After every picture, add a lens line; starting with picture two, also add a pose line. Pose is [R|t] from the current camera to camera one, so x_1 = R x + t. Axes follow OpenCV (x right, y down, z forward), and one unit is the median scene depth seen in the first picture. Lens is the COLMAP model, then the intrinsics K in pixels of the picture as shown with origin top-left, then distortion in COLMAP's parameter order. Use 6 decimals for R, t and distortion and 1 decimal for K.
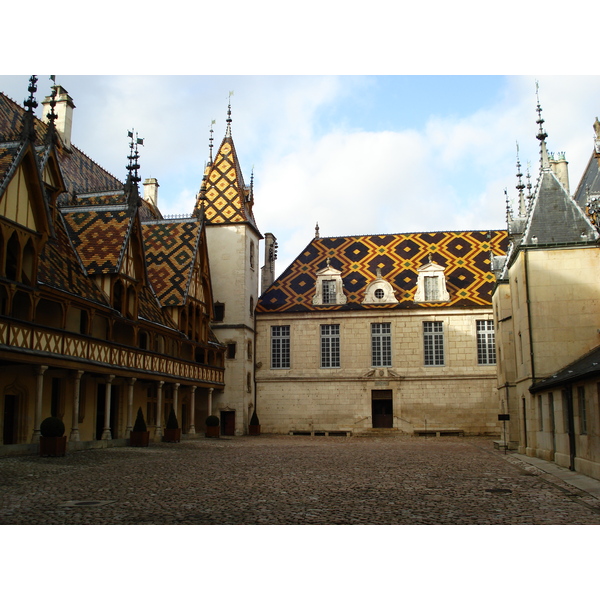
lens RADIAL K [[684.8, 0, 300.0], [0, 684.8, 300.0], [0, 0, 1]] dist [-0.060119, -0.140168]
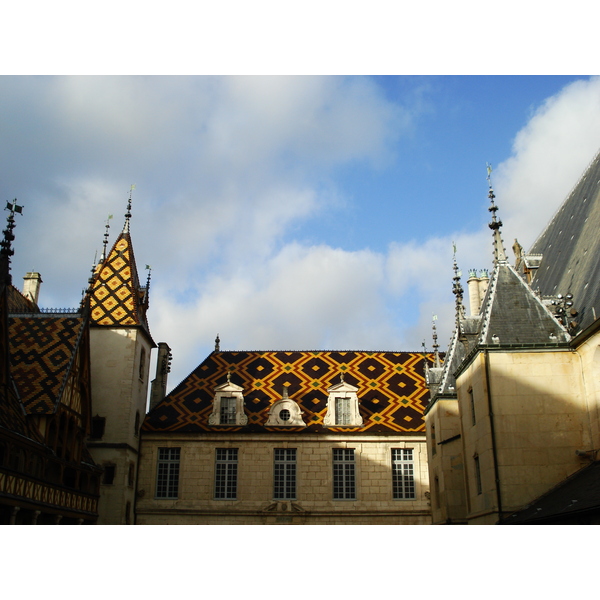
lens RADIAL K [[684.8, 0, 300.0], [0, 684.8, 300.0], [0, 0, 1]] dist [-0.060119, -0.140168]
pose [[0.986492, 0.065246, 0.150253, -0.007605], [-0.035332, 0.980412, -0.193764, 0.015821], [-0.159952, 0.185838, 0.969474, 0.110635]]
